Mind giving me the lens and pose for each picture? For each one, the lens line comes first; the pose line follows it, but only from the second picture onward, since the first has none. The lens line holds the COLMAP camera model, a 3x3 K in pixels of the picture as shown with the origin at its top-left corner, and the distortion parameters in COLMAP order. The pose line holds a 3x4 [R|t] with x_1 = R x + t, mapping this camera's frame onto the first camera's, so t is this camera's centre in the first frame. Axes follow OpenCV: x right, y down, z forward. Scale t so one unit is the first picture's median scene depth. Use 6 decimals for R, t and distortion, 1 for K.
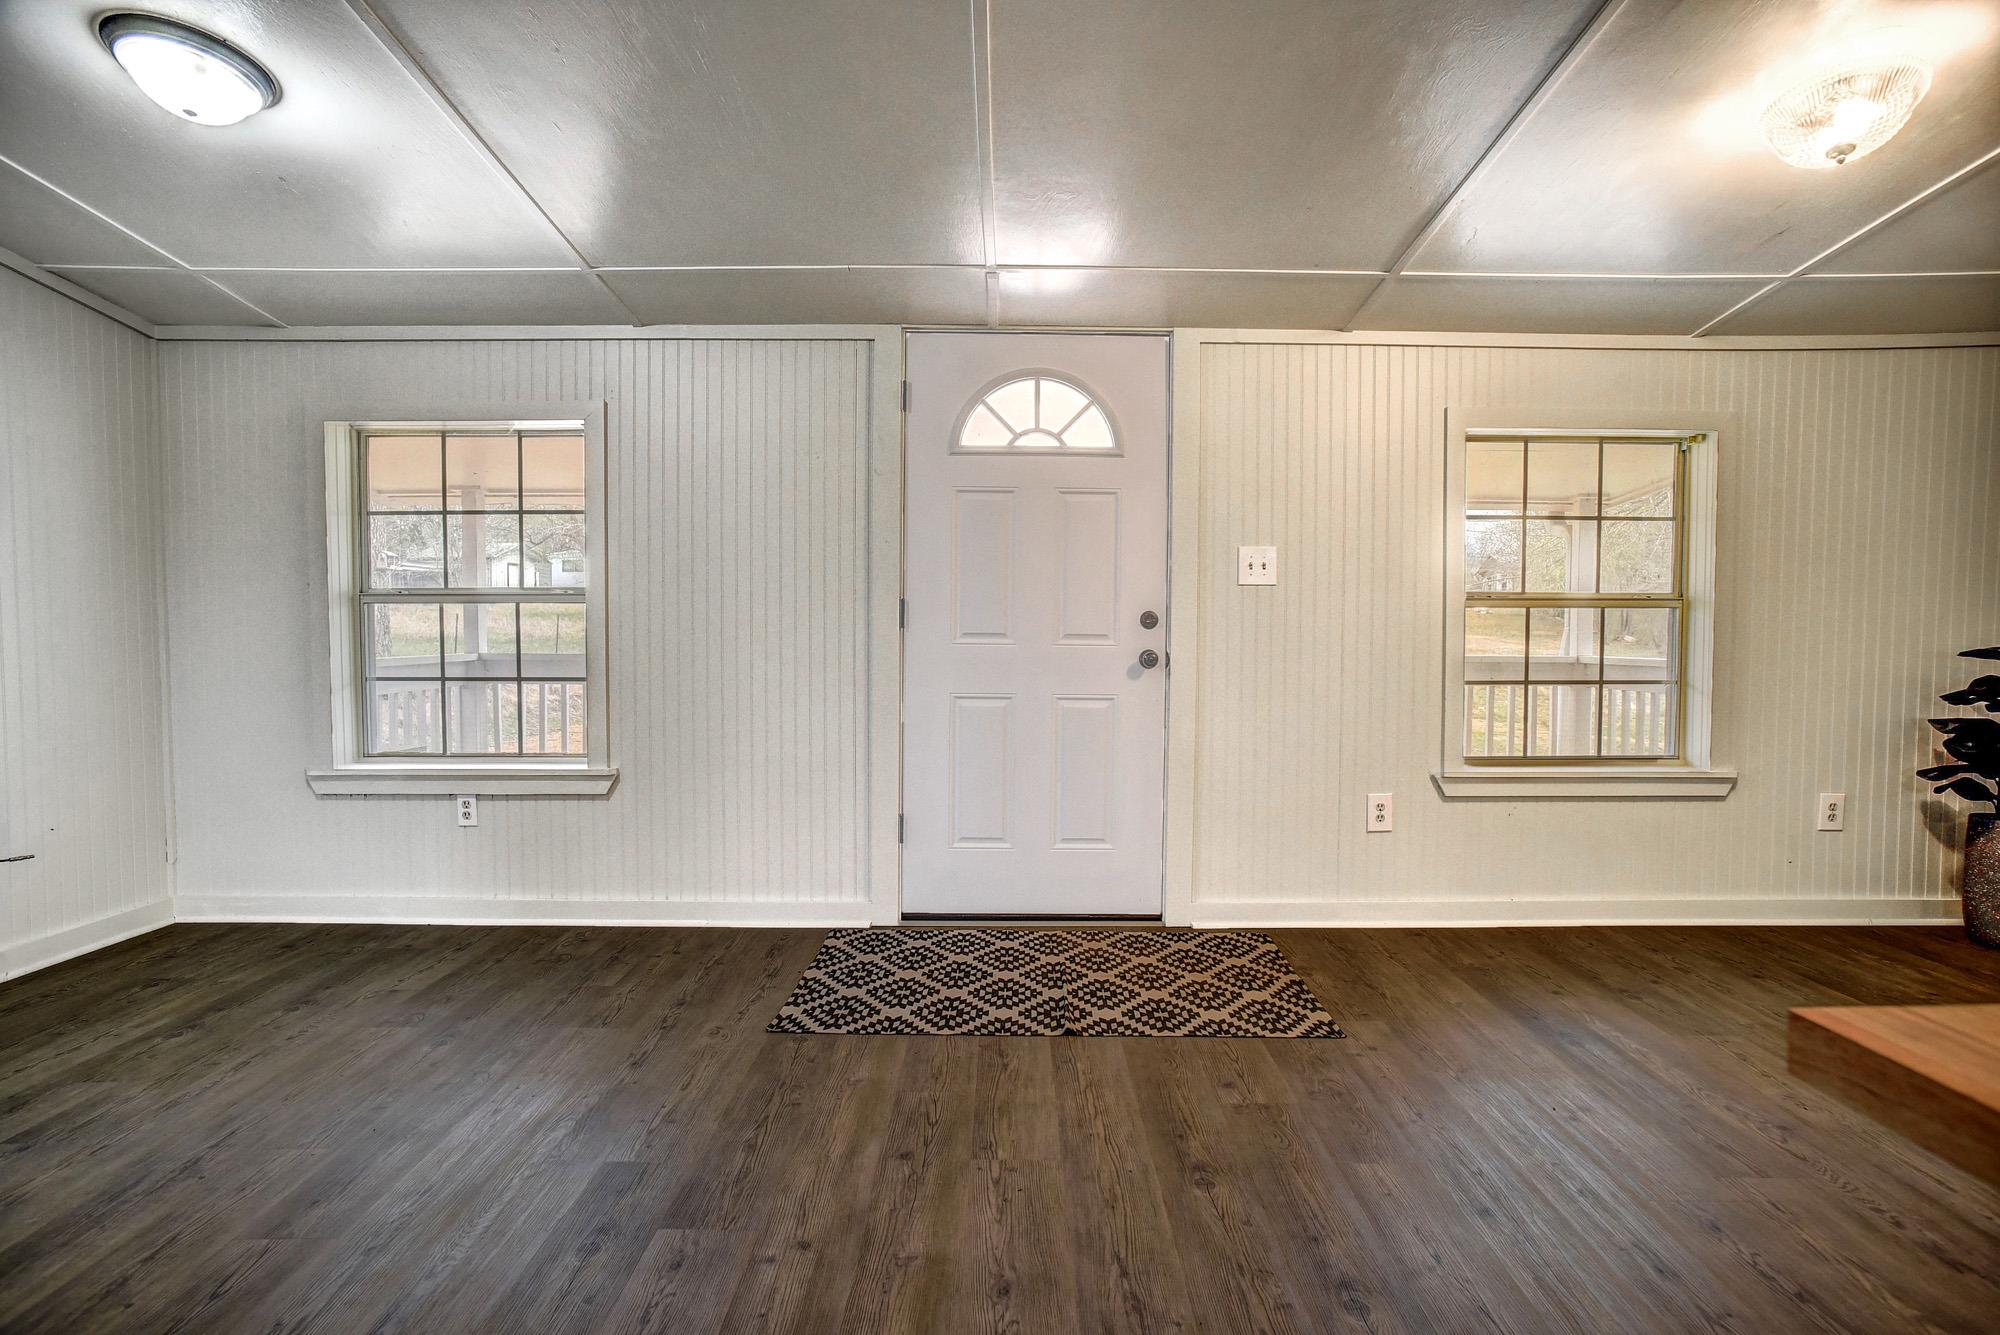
lens RADIAL K [[1033.5, 0, 1030.1], [0, 1033.5, 667.5], [0, 0, 1]] dist [-0.059700, -0.000489]
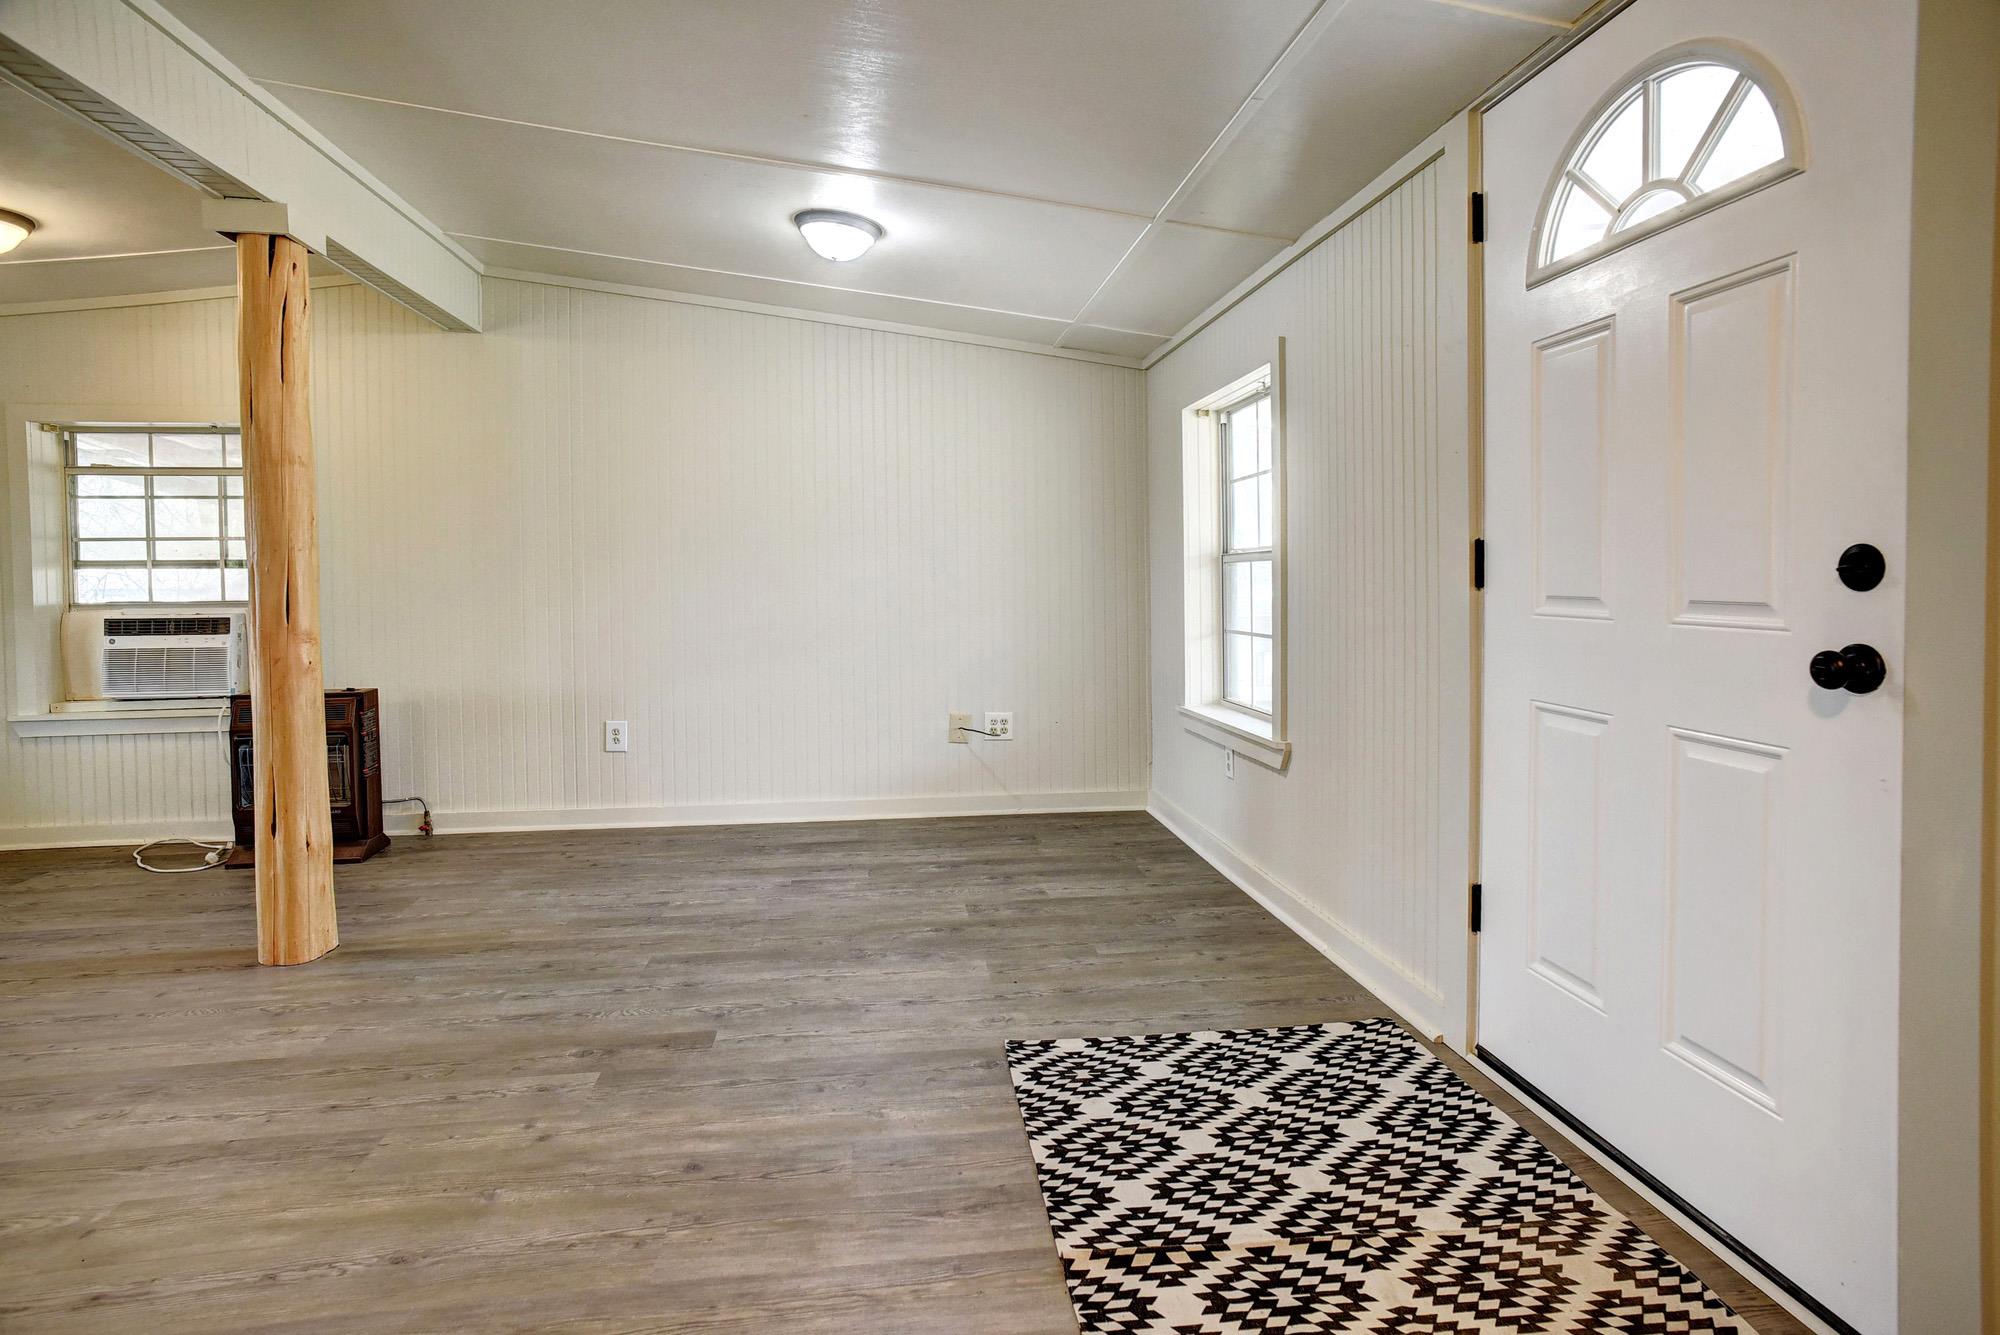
lens RADIAL K [[1039.4, 0, 1023.2], [0, 1039.4, 595.4], [0, 0, 1]] dist [-0.069439, 0.040587]
pose [[0.120257, 0.009653, -0.992696, 0.482862], [-0.028747, 0.999567, 0.006237, -0.030751], [0.992327, 0.027787, 0.120482, 0.688704]]
